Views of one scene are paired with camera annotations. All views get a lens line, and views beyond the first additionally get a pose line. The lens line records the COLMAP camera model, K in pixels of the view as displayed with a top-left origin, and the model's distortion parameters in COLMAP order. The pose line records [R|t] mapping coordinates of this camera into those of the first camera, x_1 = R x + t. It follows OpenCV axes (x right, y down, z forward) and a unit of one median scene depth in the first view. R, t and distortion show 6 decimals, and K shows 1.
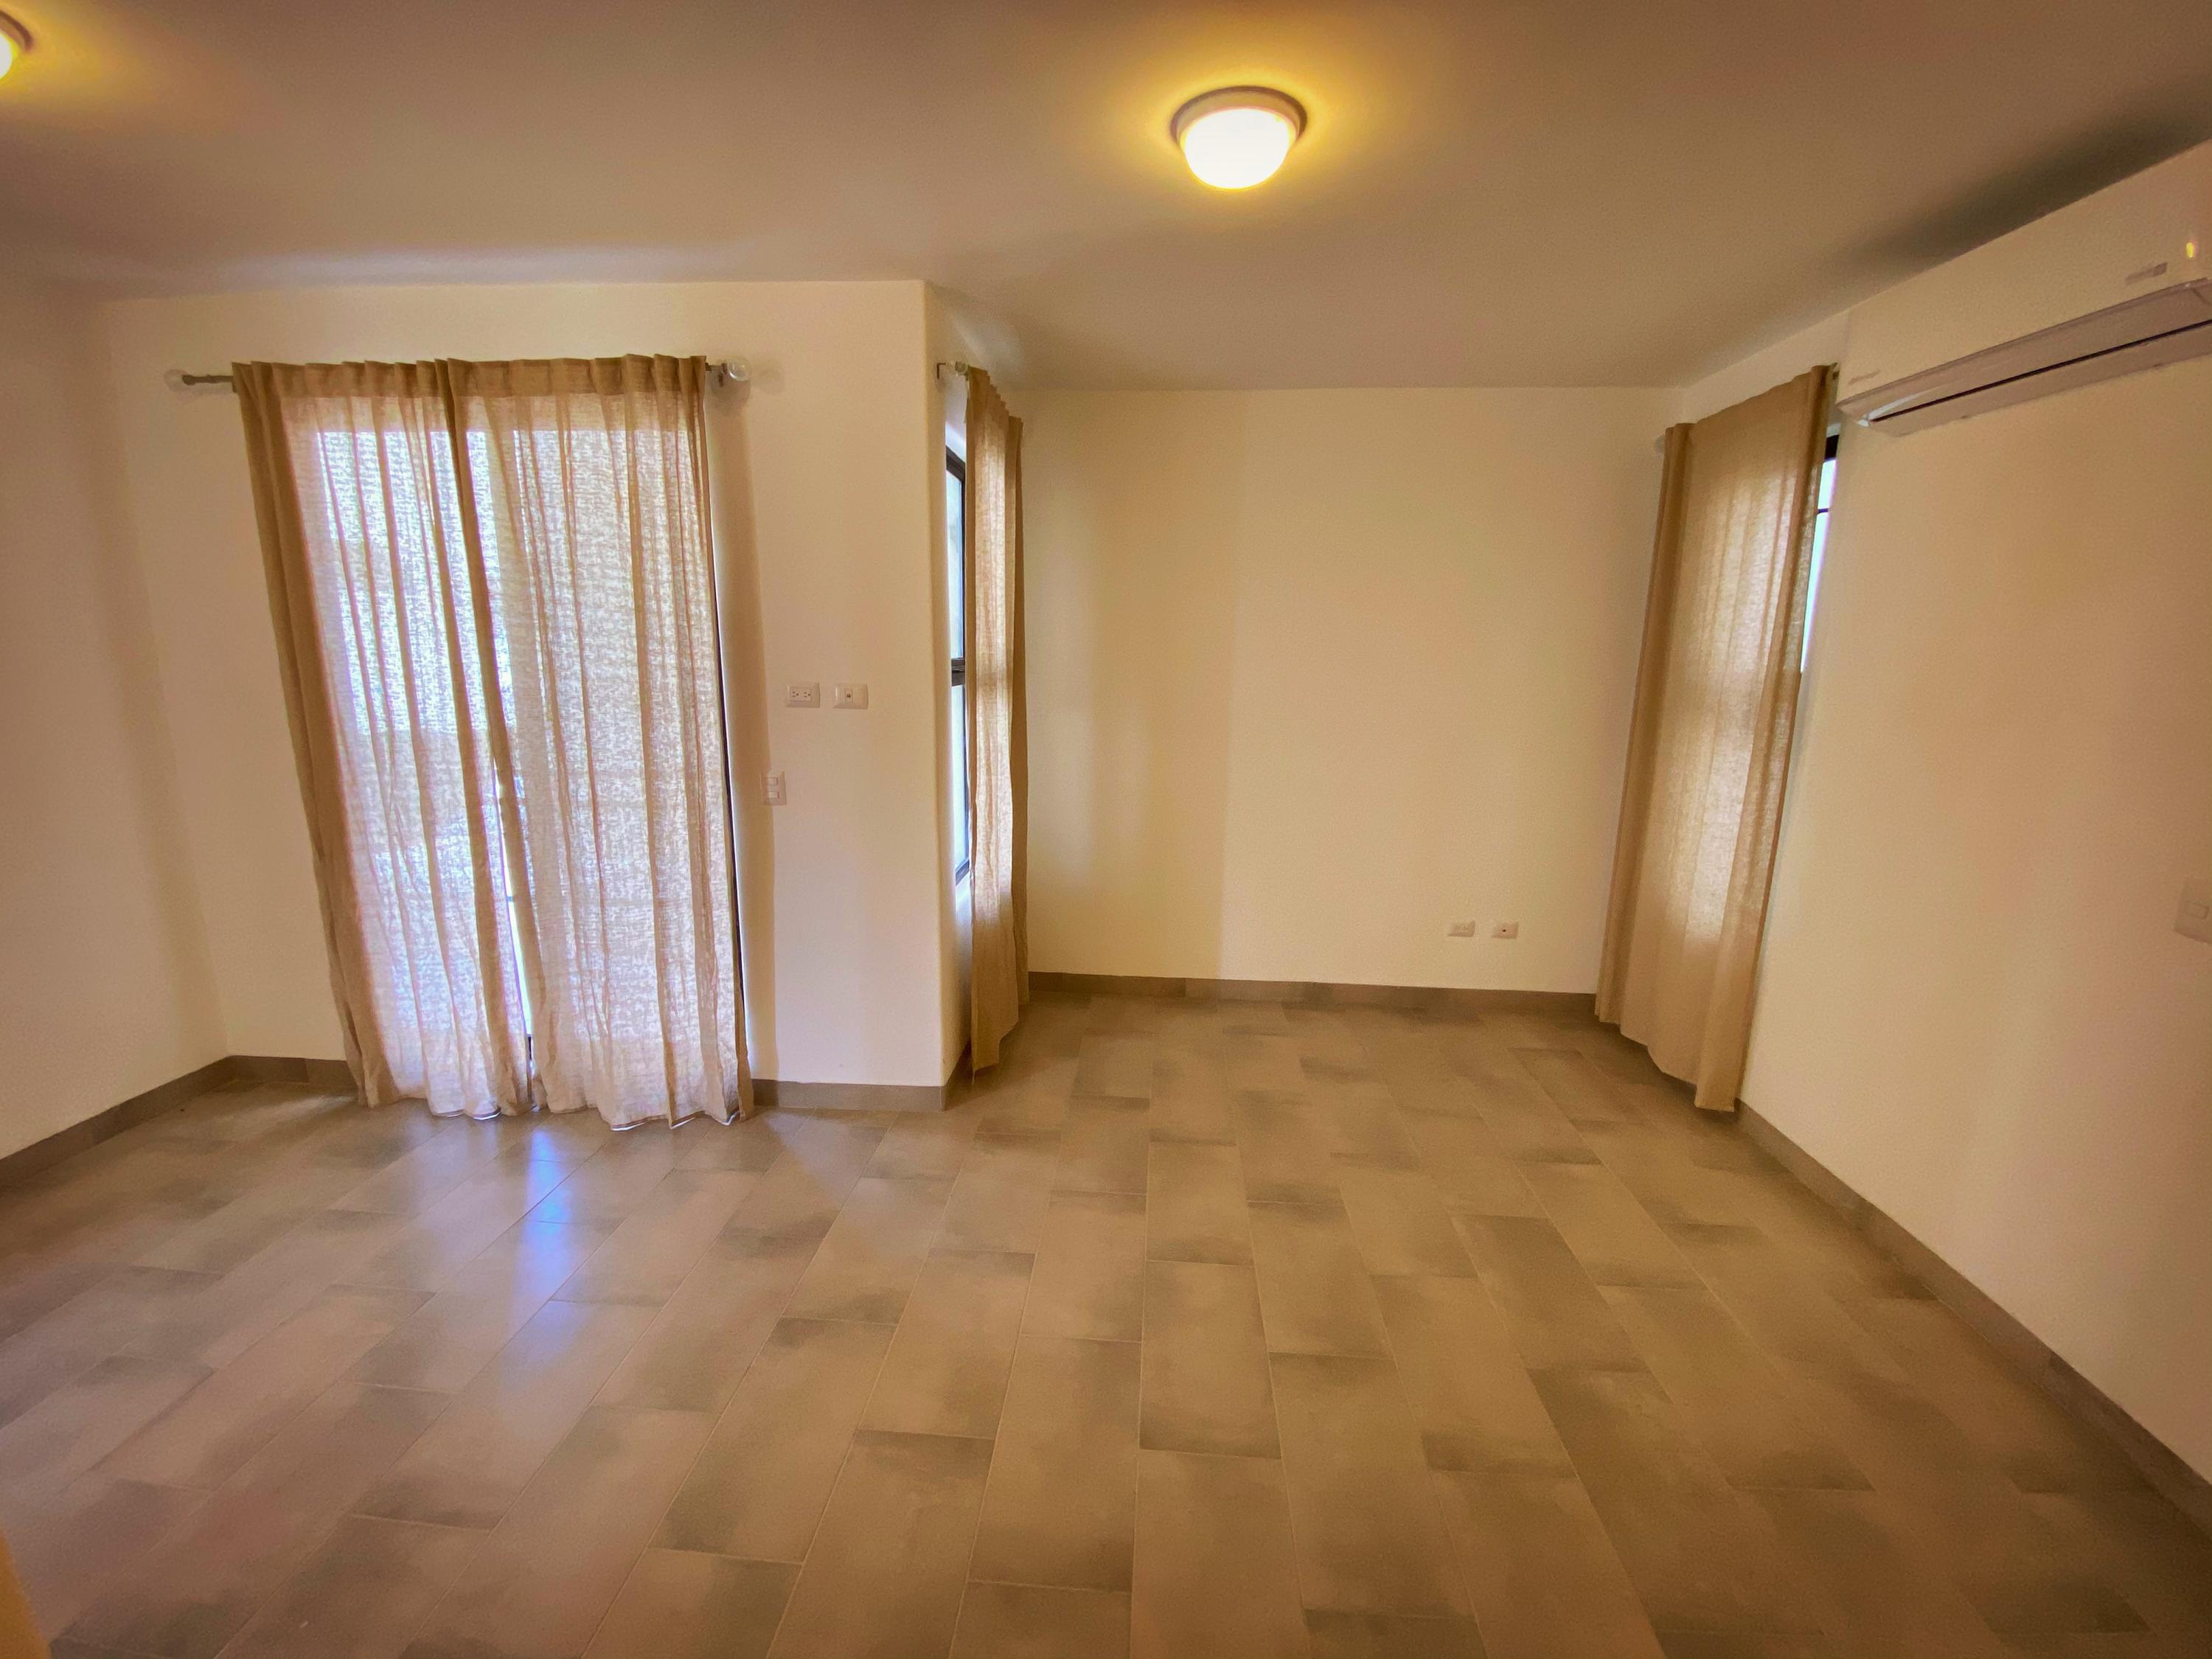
lens RADIAL K [[892.3, 0, 1106.0], [0, 892.3, 829.5], [0, 0, 1]] dist [0.033518, -0.024476]
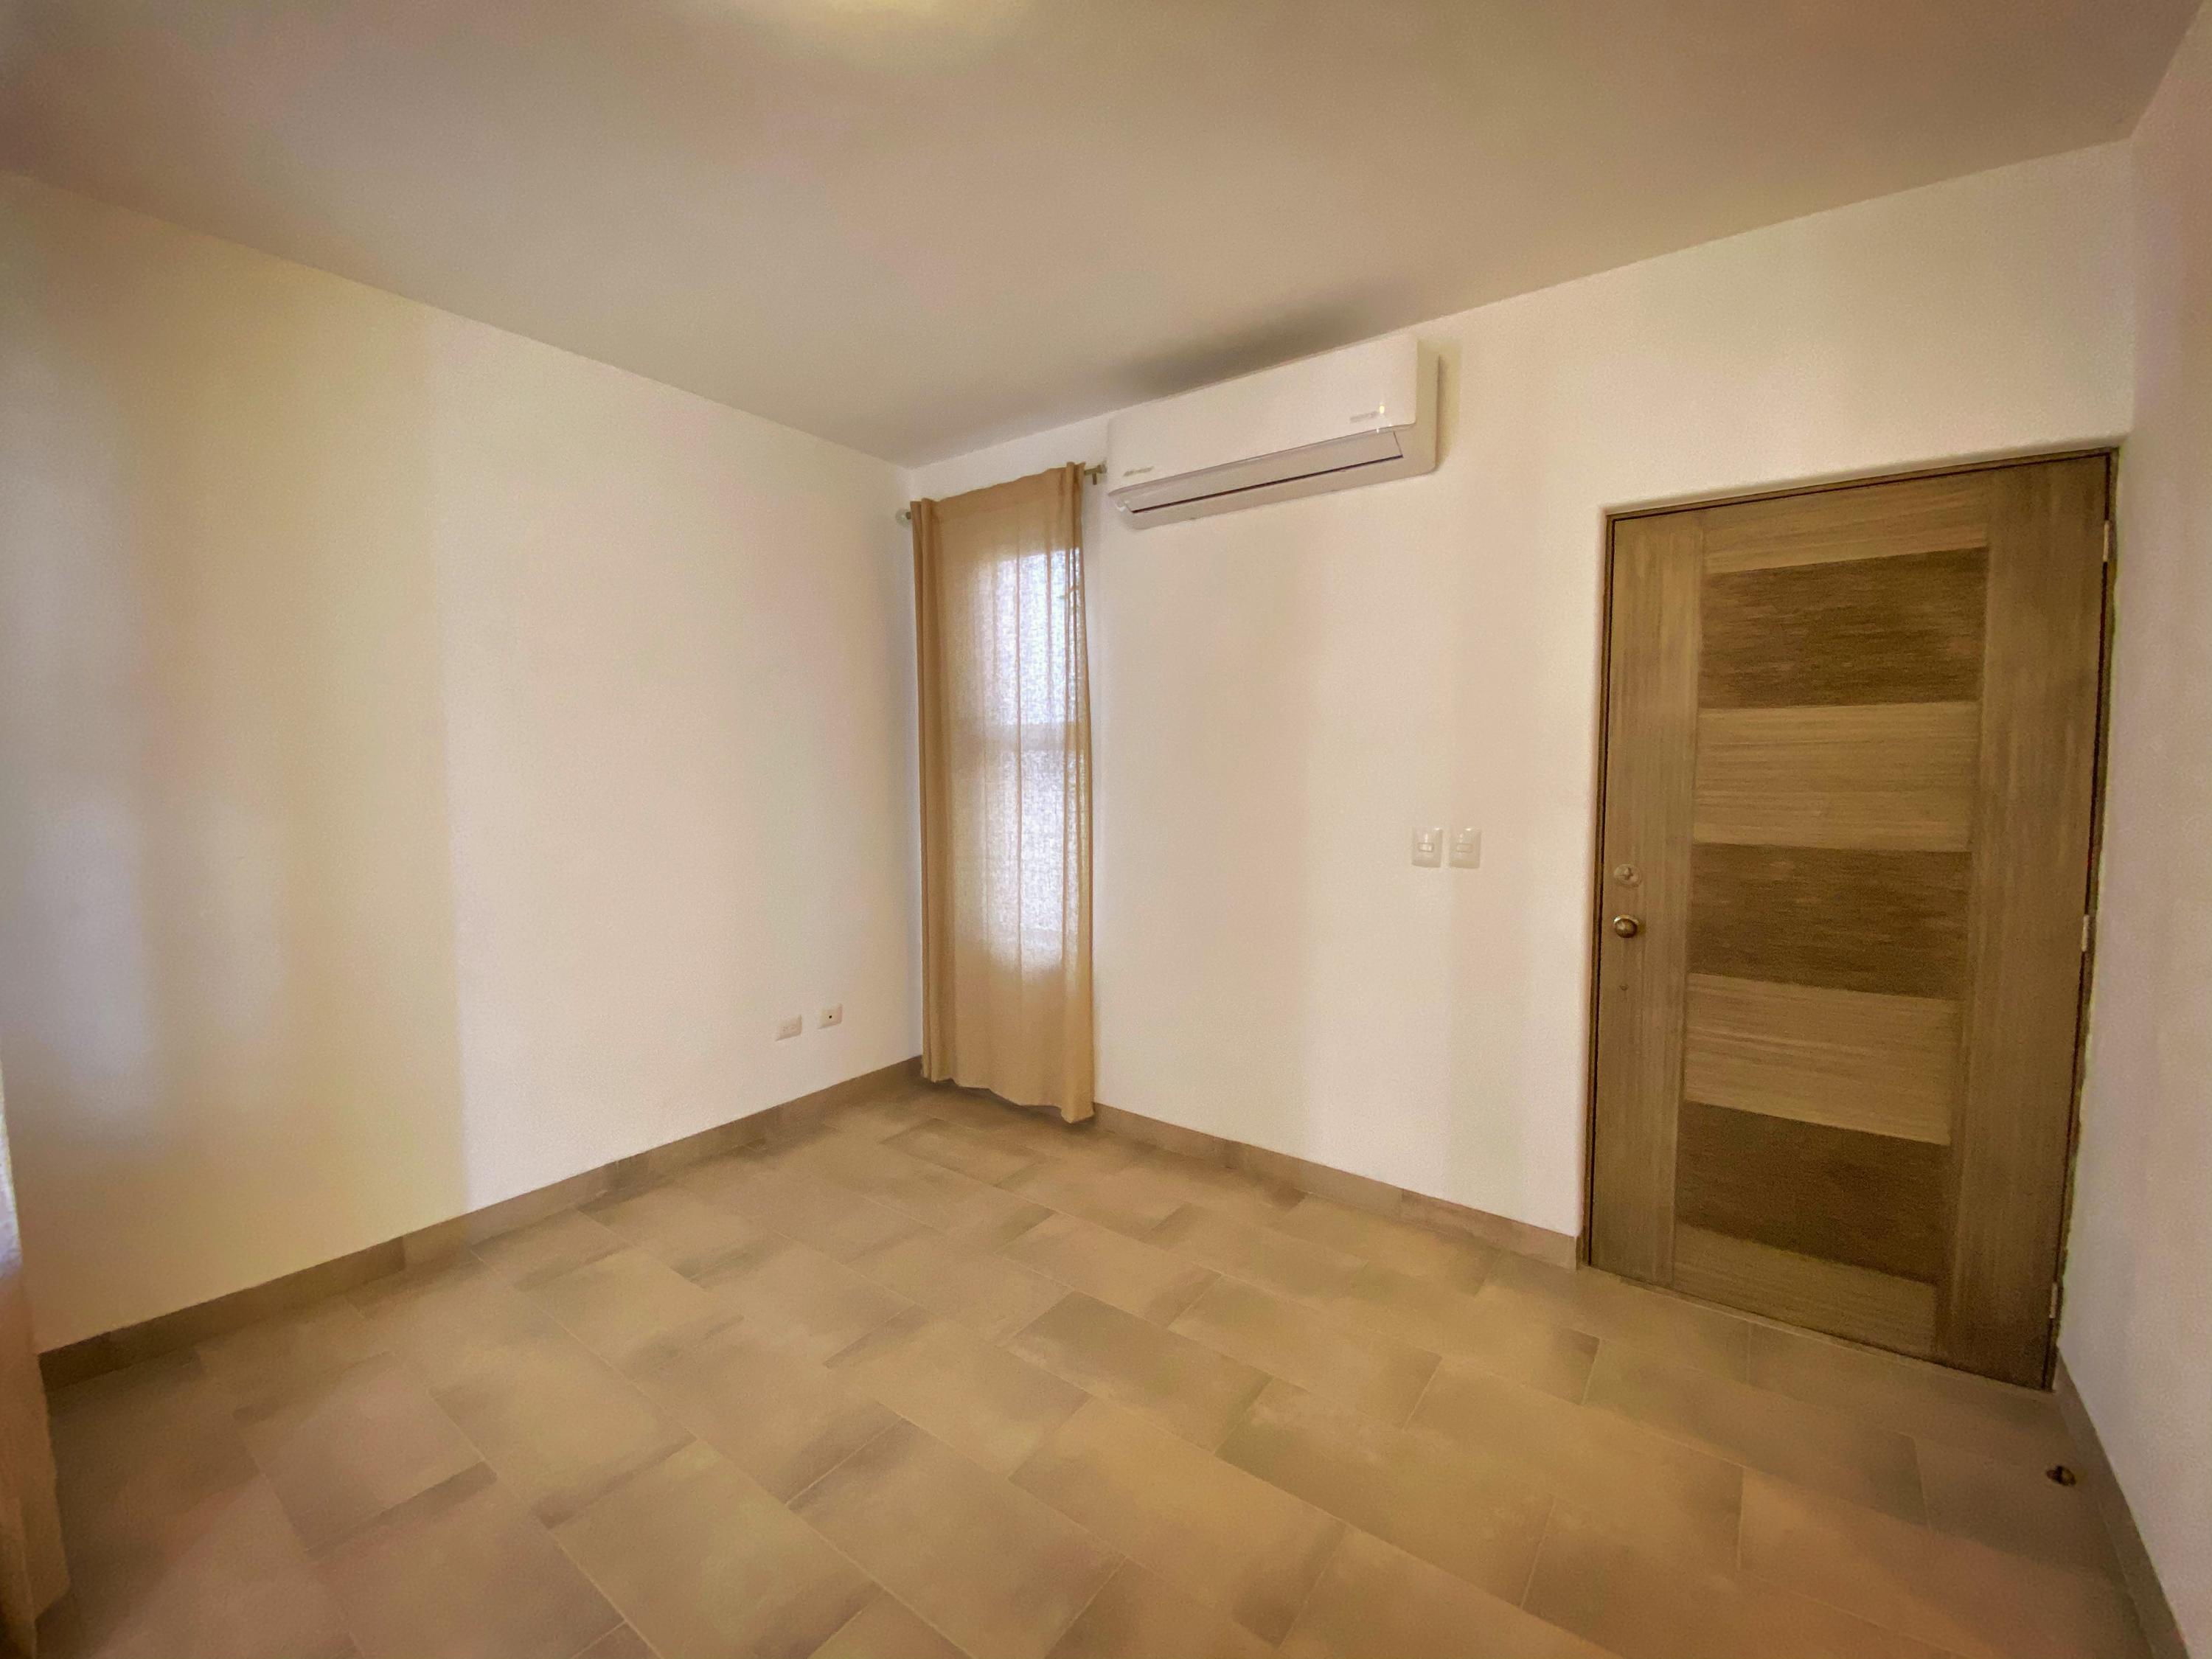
lens RADIAL K [[892.3, 0, 1106.0], [0, 892.3, 829.5], [0, 0, 1]] dist [0.033518, -0.024476]
pose [[0.546644, -0.079612, 0.833572, -0.171593], [0.180259, 0.983319, -0.024297, -0.000367], [-0.817733, 0.163541, 0.551876, 0.312905]]
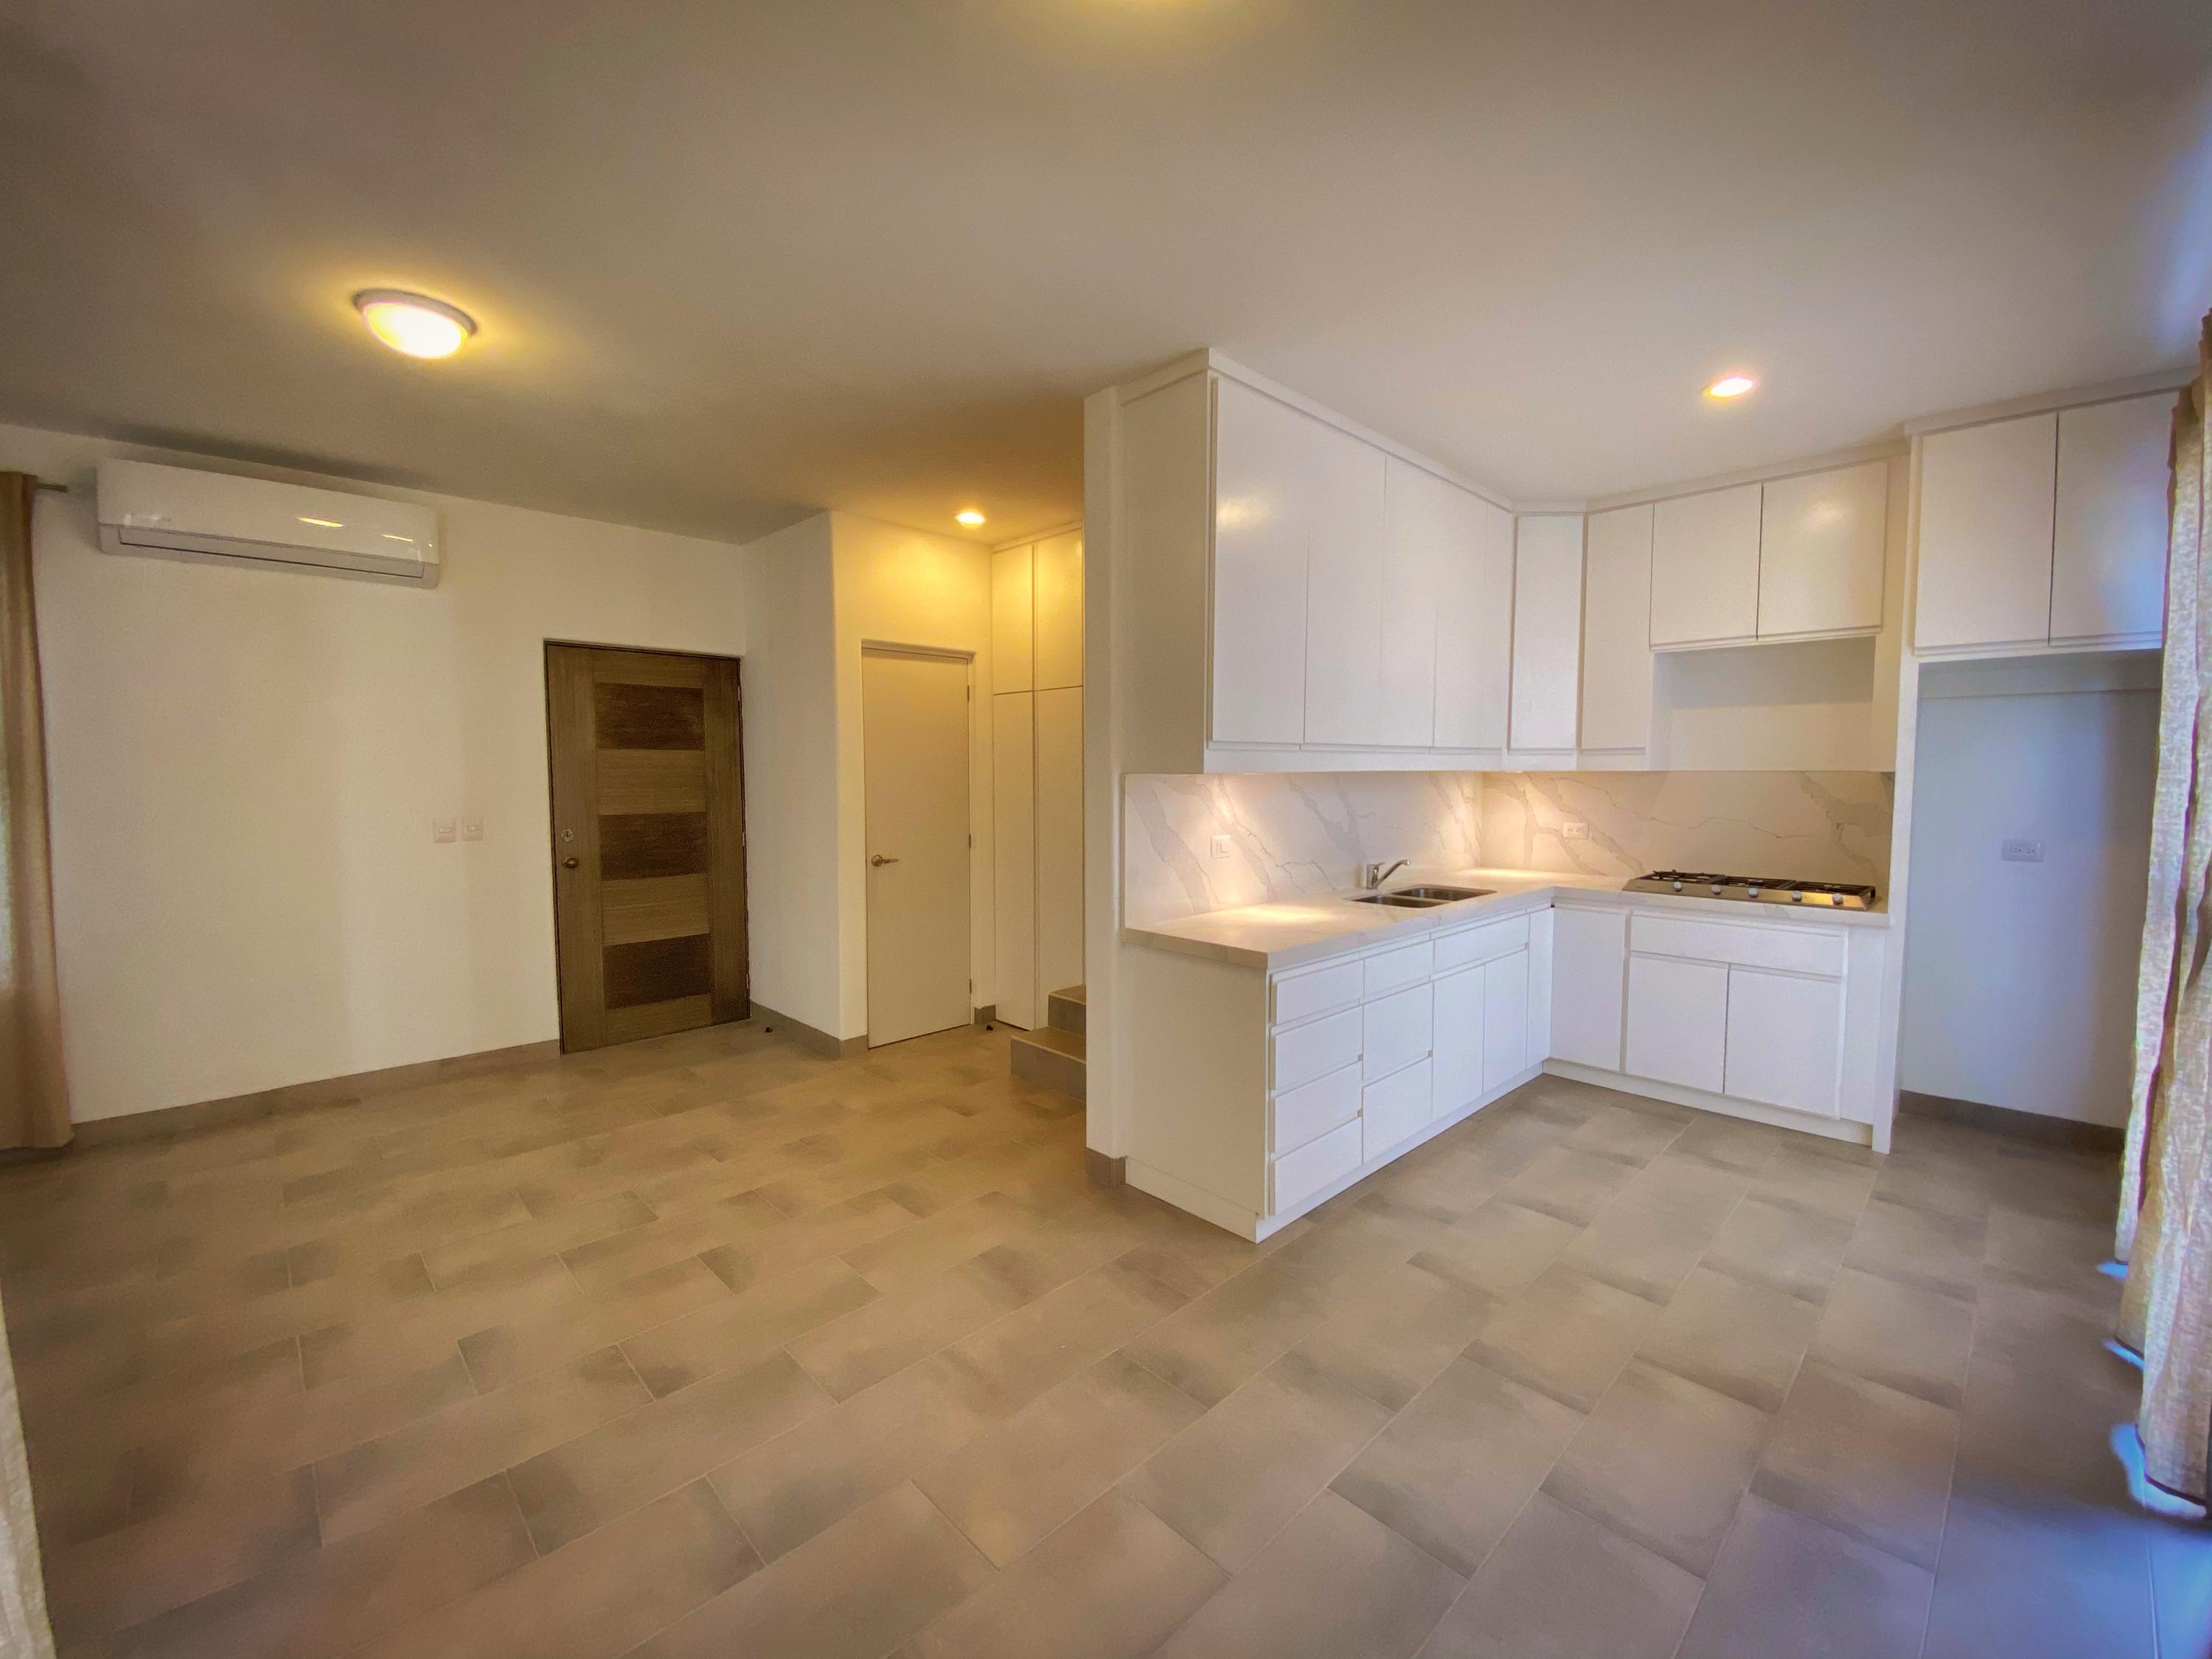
lens RADIAL K [[892.3, 0, 1106.0], [0, 892.3, 829.5], [0, 0, 1]] dist [0.033518, -0.024476]
pose [[-0.736305, -0.060722, 0.673920, -0.847930], [0.122731, 0.967460, 0.221263, -0.114987], [-0.665426, 0.245628, -0.704894, 0.791306]]
